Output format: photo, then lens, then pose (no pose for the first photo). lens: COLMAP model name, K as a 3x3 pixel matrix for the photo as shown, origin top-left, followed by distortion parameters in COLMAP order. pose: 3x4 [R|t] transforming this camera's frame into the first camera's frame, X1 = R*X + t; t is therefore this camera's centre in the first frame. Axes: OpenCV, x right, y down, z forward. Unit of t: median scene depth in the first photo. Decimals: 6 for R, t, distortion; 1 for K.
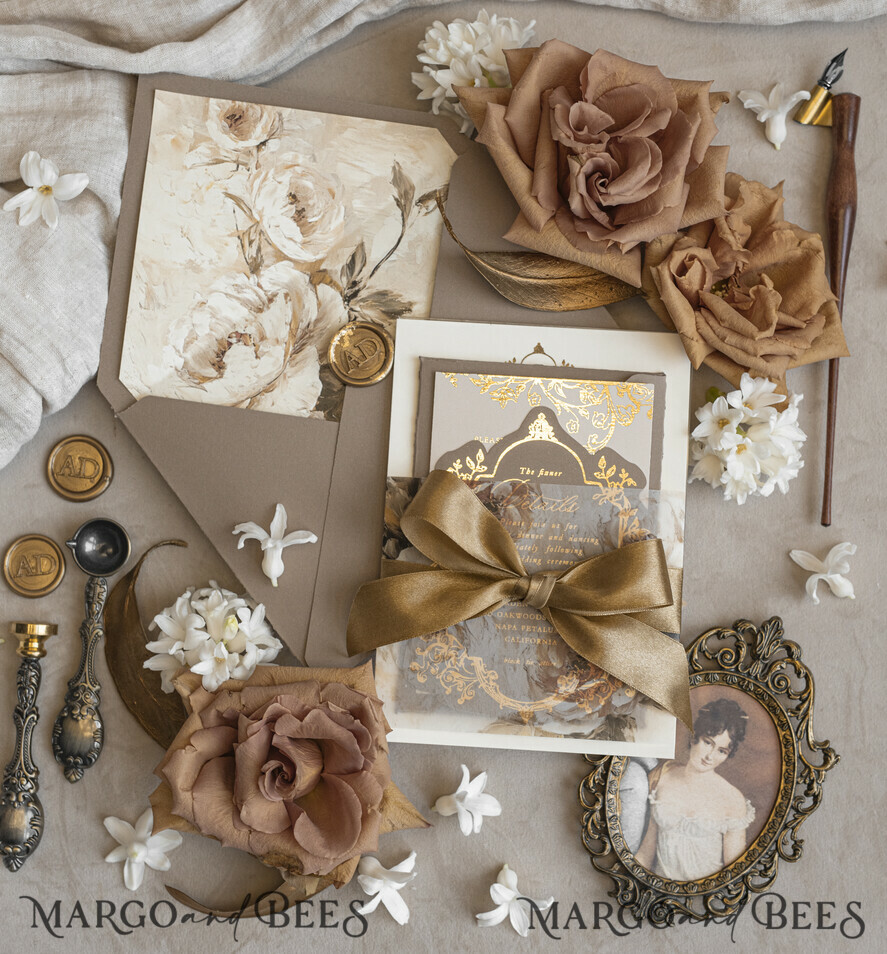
lens RADIAL K [[1902.3, 0, 443.5], [0, 1902.3, 477.0], [0, 0, 1]] dist [-0.003289, 0.192192]
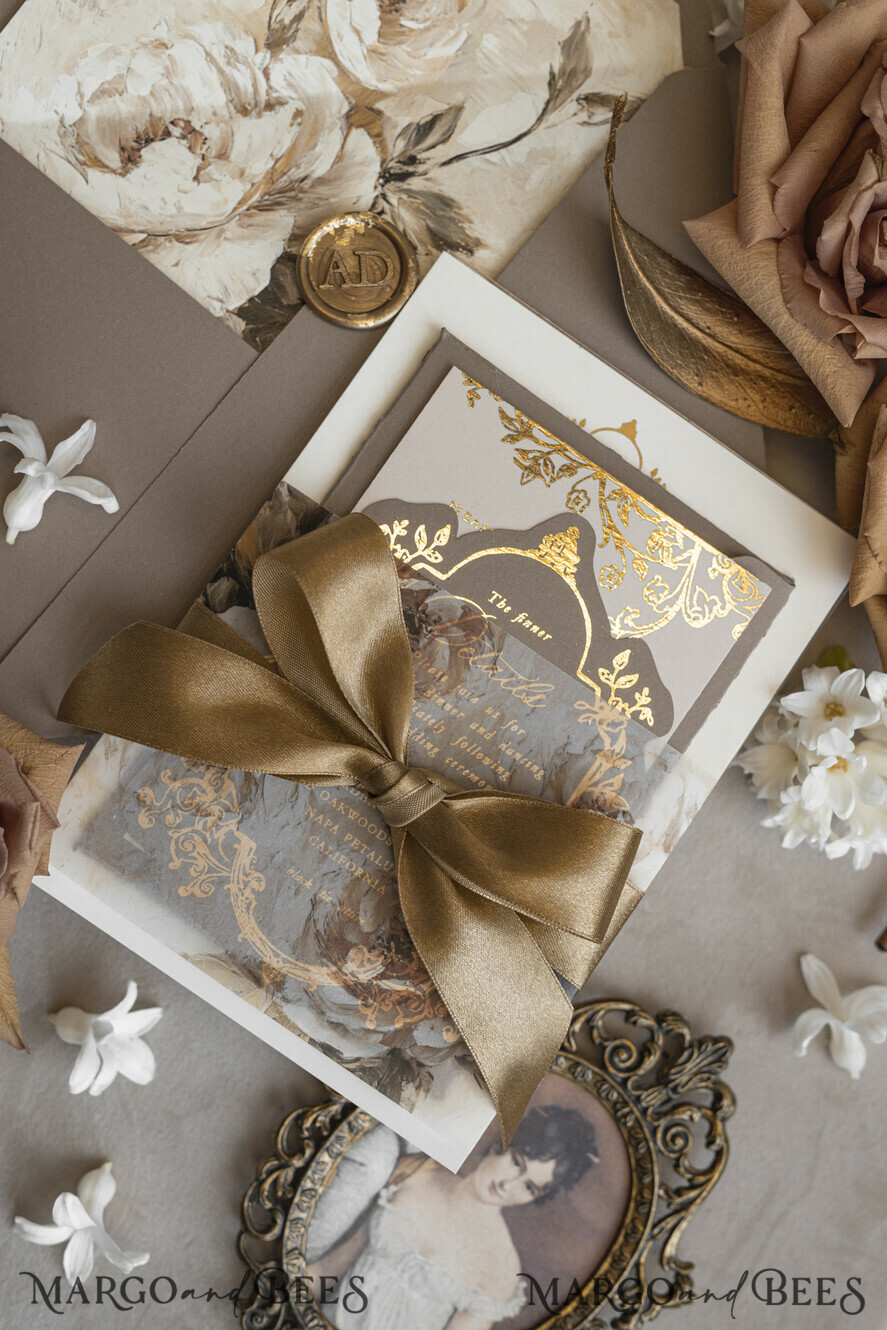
lens RADIAL K [[1963.1, 0, 443.5], [0, 1963.1, 665.0], [0, 0, 1]] dist [-0.024717, -0.009101]
pose [[0.851093, 0.521678, 0.059103, 0.005064], [-0.523603, 0.851660, 0.022712, 0.008071], [-0.038487, -0.050276, 0.997994, 0.414660]]
